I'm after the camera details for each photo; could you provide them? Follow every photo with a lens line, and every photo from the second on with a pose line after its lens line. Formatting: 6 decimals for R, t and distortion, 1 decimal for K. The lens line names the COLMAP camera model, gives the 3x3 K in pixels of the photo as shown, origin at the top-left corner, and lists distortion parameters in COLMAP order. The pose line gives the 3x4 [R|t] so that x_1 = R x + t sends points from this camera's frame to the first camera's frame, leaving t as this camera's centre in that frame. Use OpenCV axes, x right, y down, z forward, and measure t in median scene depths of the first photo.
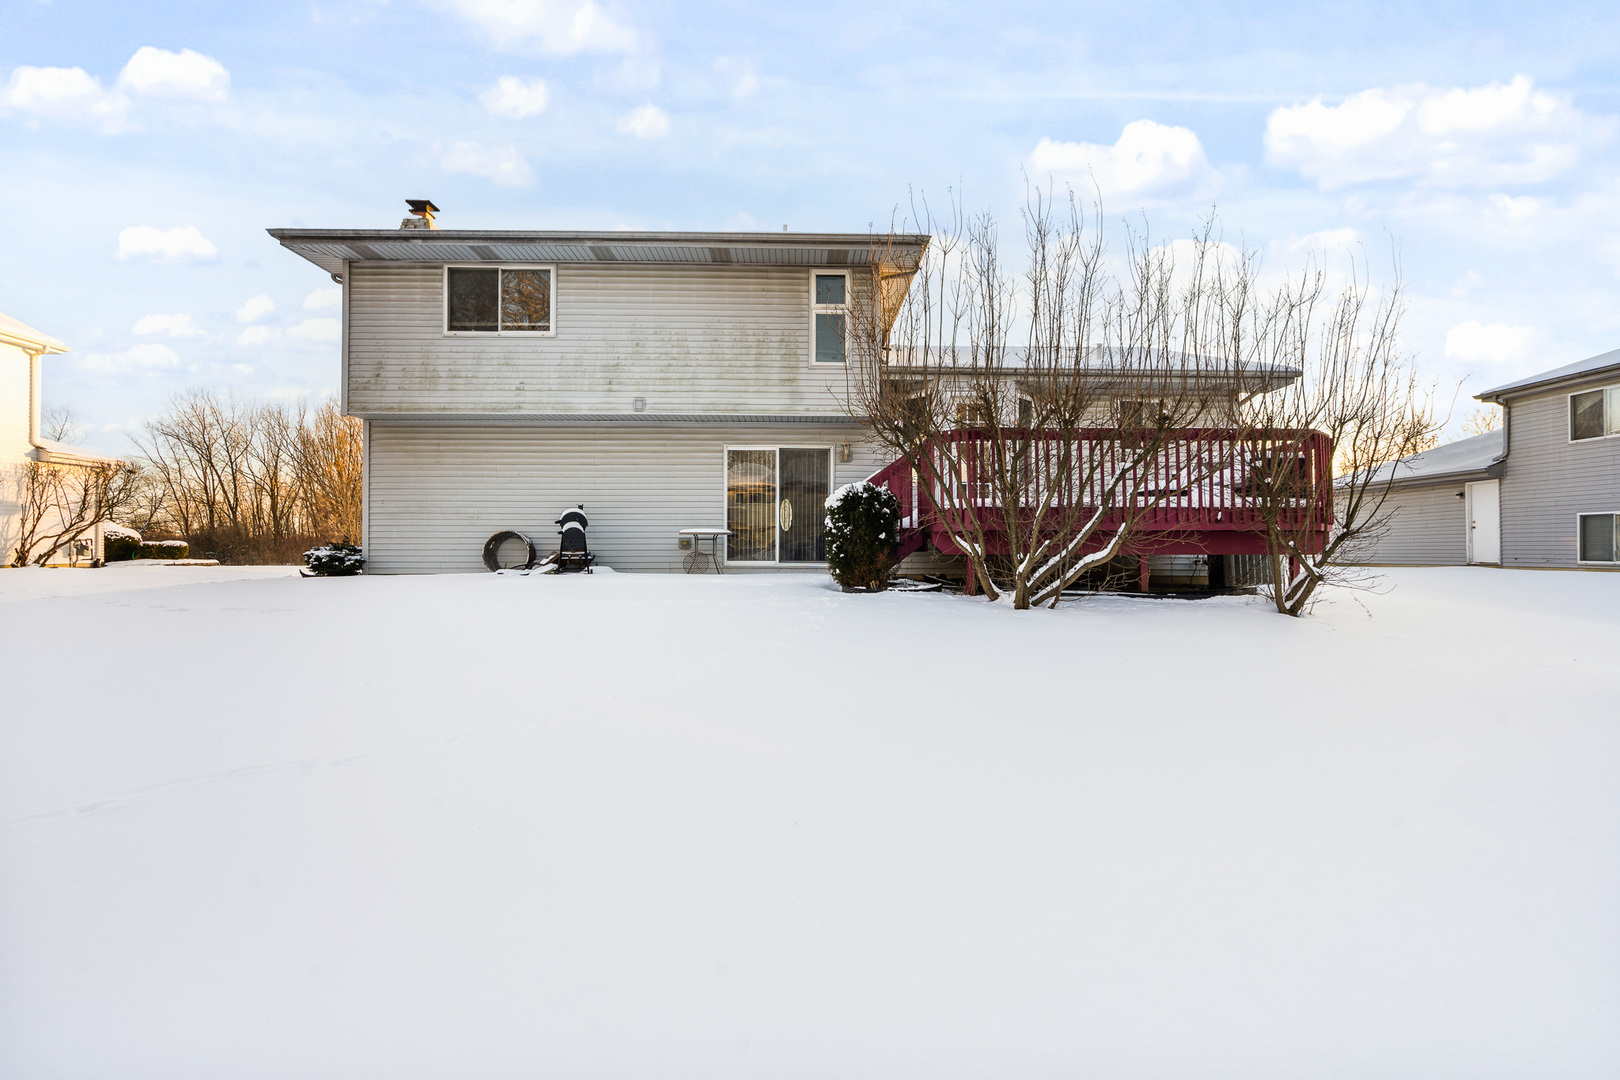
lens RADIAL K [[770.8, 0, 806.0], [0, 770.8, 543.2], [0, 0, 1]] dist [-0.005727, 0.000752]
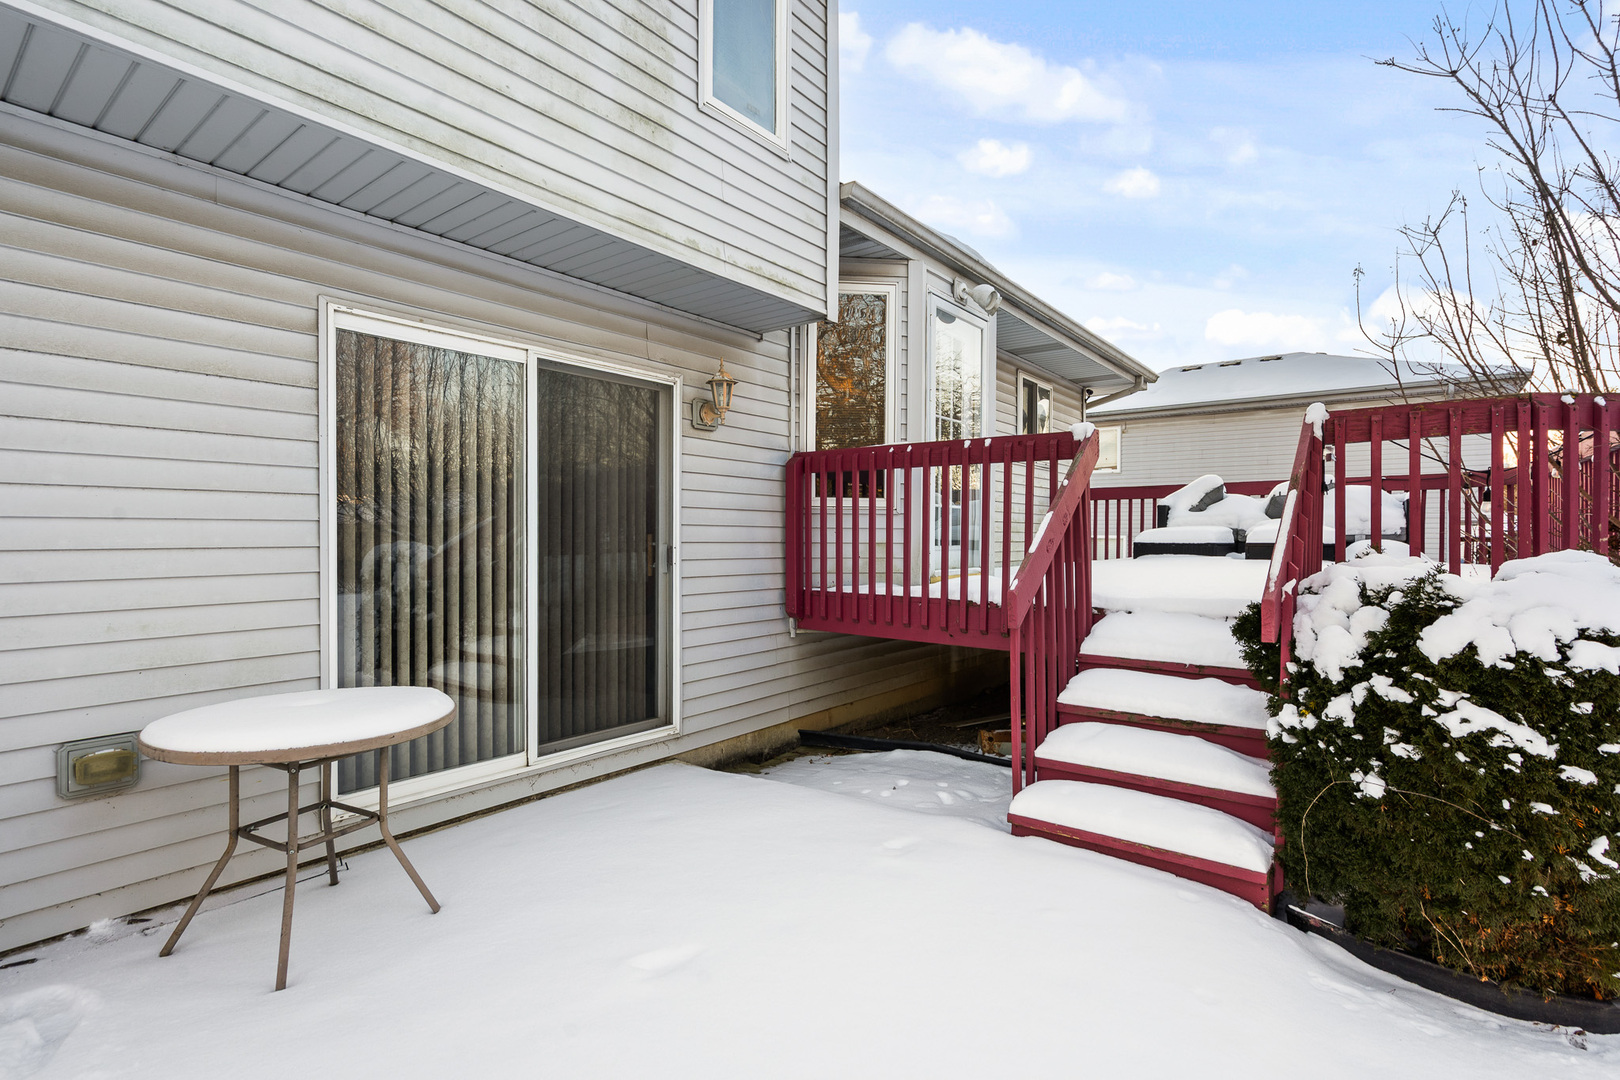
lens RADIAL K [[770.8, 0, 800.8], [0, 770.8, 543.3], [0, 0, 1]] dist [-0.005727, 0.000752]
pose [[0.630791, -0.012007, 0.775860, -0.205323], [-0.006320, 0.999768, 0.020610, -0.063945], [-0.775927, -0.017904, 0.630568, 0.777721]]
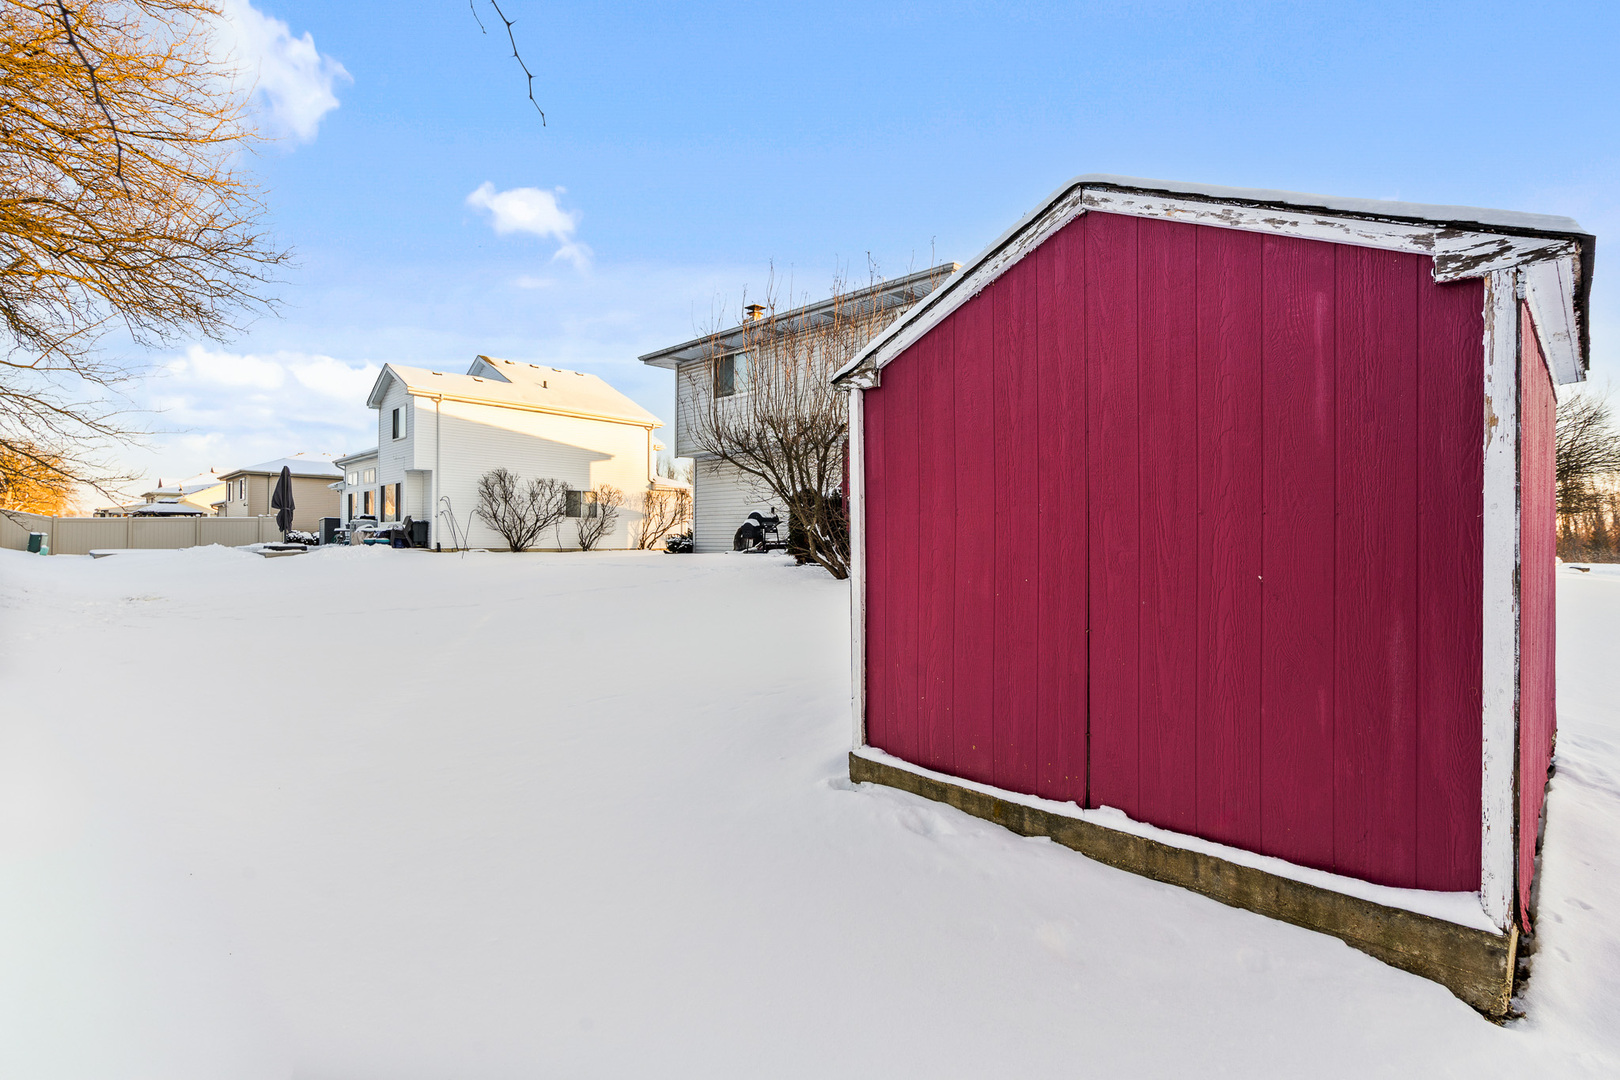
lens RADIAL K [[770.8, 0, 806.7], [0, 770.8, 540.1], [0, 0, 1]] dist [-0.005727, 0.000752]
pose [[0.690464, -0.006896, -0.723334, 0.796570], [0.013487, 0.999903, 0.003341, 0.011294], [0.723241, -0.012062, 0.690490, 0.046176]]
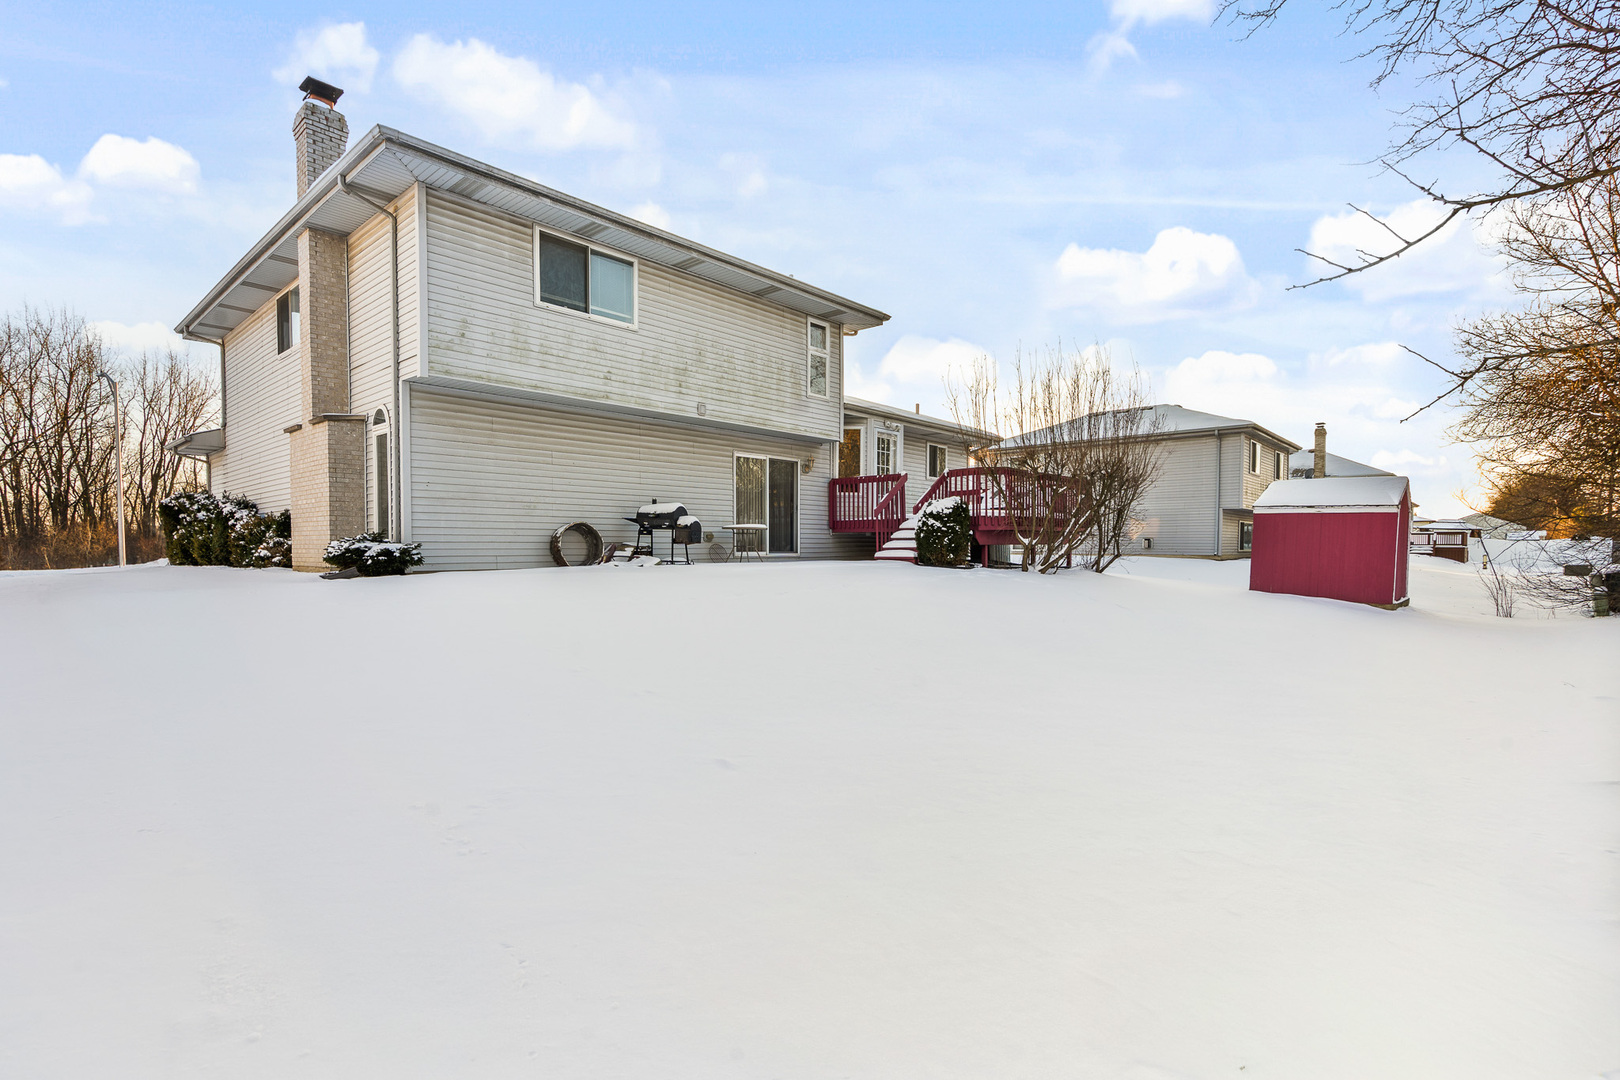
lens RADIAL K [[770.8, 0, 809.7], [0, 770.8, 573.7], [0, 0, 1]] dist [-0.005727, 0.000752]
pose [[0.677707, -0.029487, 0.734740, -0.921960], [-0.004054, 0.999031, 0.043833, 0.004586], [-0.735321, -0.032685, 0.676931, 0.139403]]
